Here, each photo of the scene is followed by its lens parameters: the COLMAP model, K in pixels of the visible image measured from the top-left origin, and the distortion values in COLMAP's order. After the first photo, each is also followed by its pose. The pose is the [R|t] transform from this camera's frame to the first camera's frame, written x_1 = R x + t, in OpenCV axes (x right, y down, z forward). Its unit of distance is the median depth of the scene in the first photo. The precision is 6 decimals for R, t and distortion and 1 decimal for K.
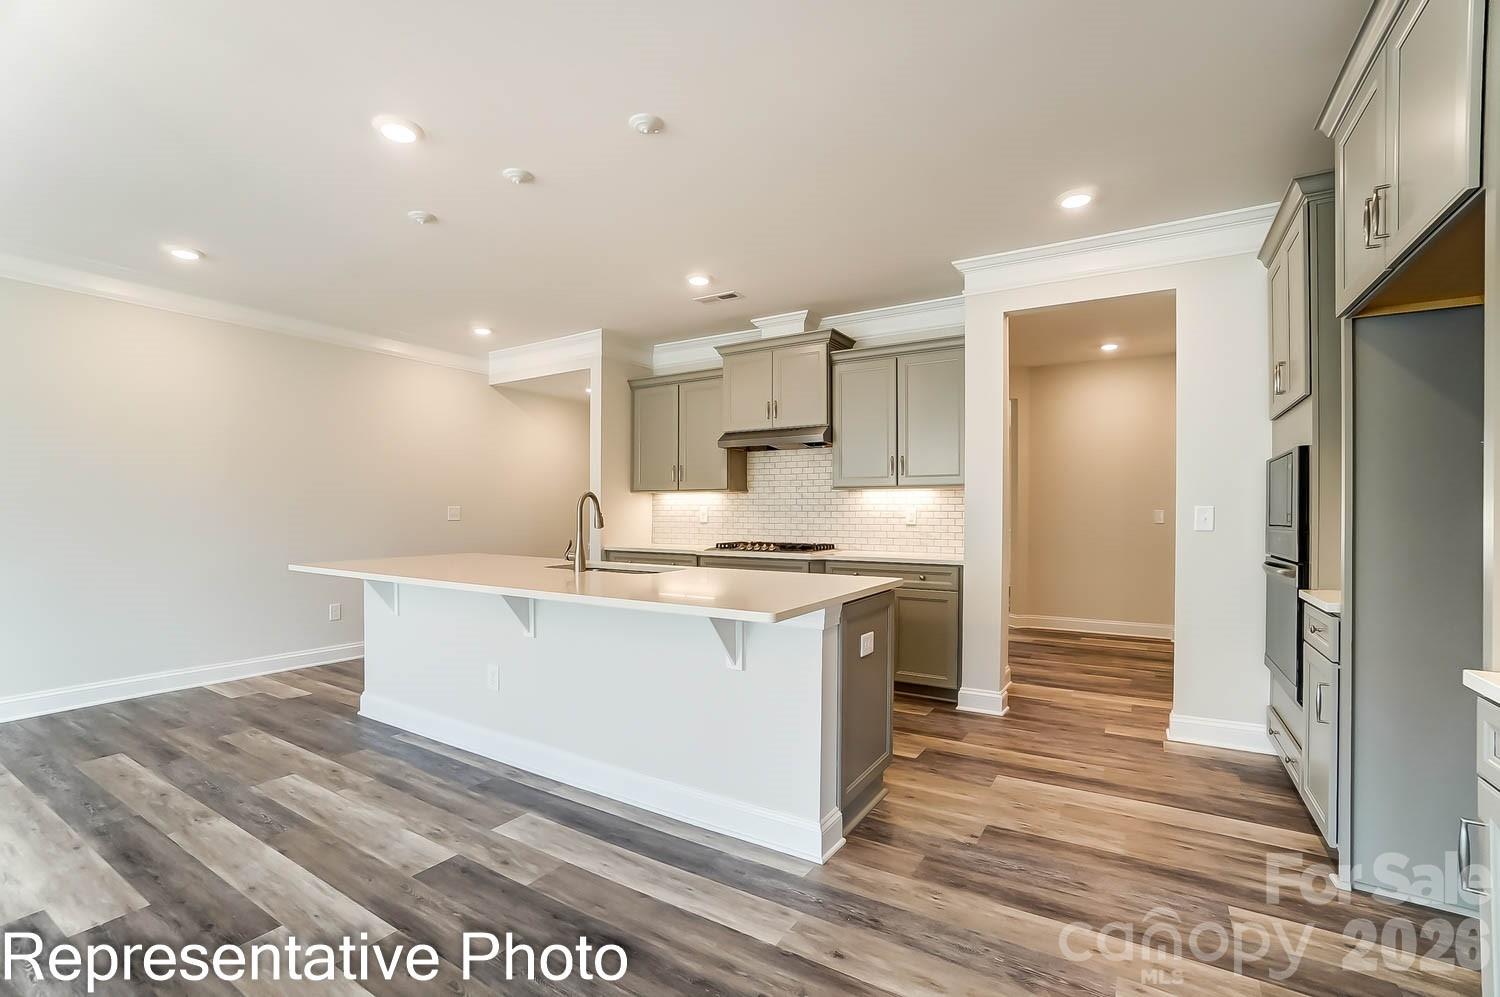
lens RADIAL K [[670.2, 0, 726.6], [0, 670.2, 506.5], [0, 0, 1]] dist [-0.056614, 0.022147]
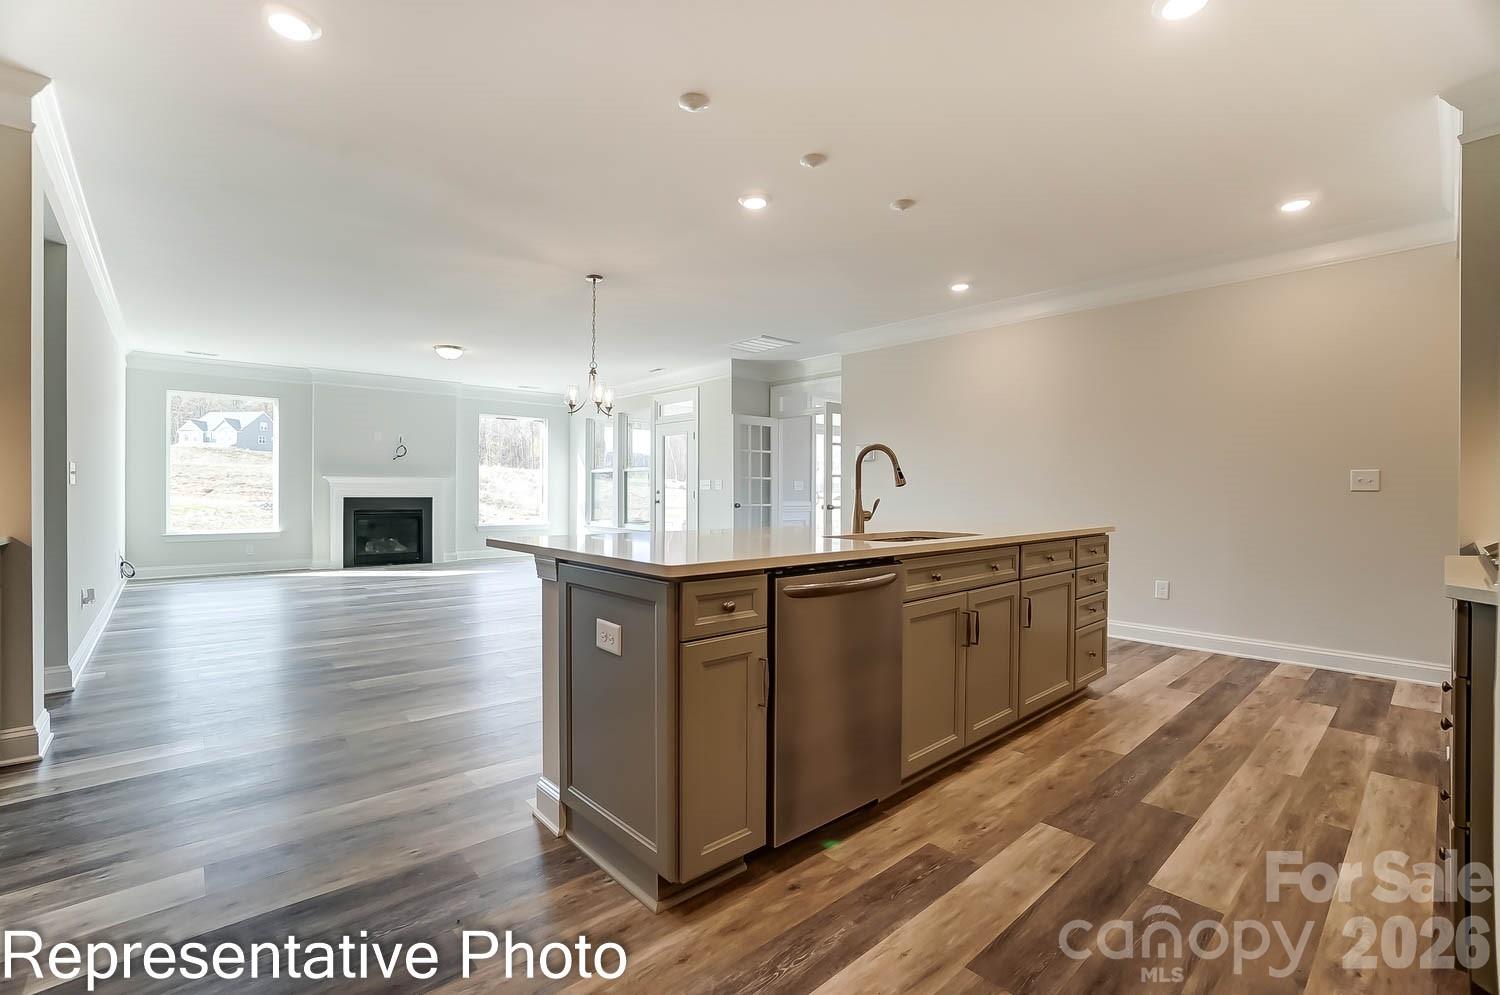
lens RADIAL K [[657.3, 0, 728.1], [0, 657.3, 498.4], [0, 0, 1]] dist [-0.054821, 0.021139]
pose [[-0.275892, 0.005564, -0.961173, 0.691634], [-0.000945, 0.999981, 0.006060, 0.044389], [0.961188, 0.002580, -0.275881, 1.074988]]
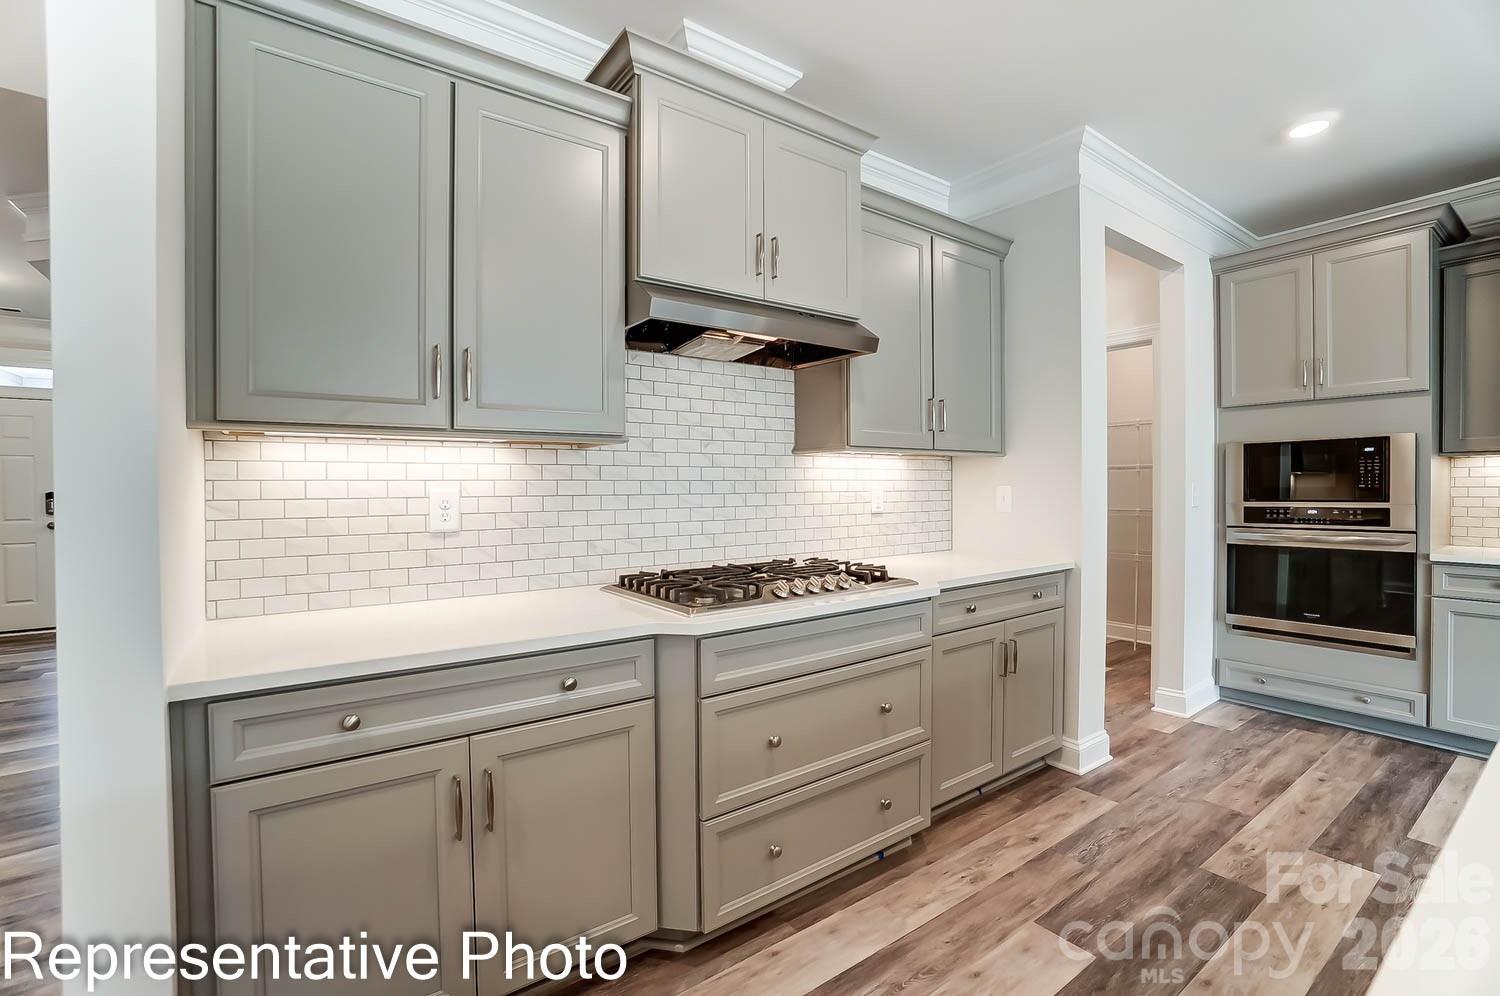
lens RADIAL K [[669.3, 0, 725.2], [0, 669.3, 500.4], [0, 0, 1]] dist [-0.059300, 0.021167]
pose [[0.372979, -0.025317, 0.927495, -0.523673], [-0.000615, 0.999621, 0.027534, -0.002008], [-0.927840, -0.010840, 0.372821, 1.354248]]
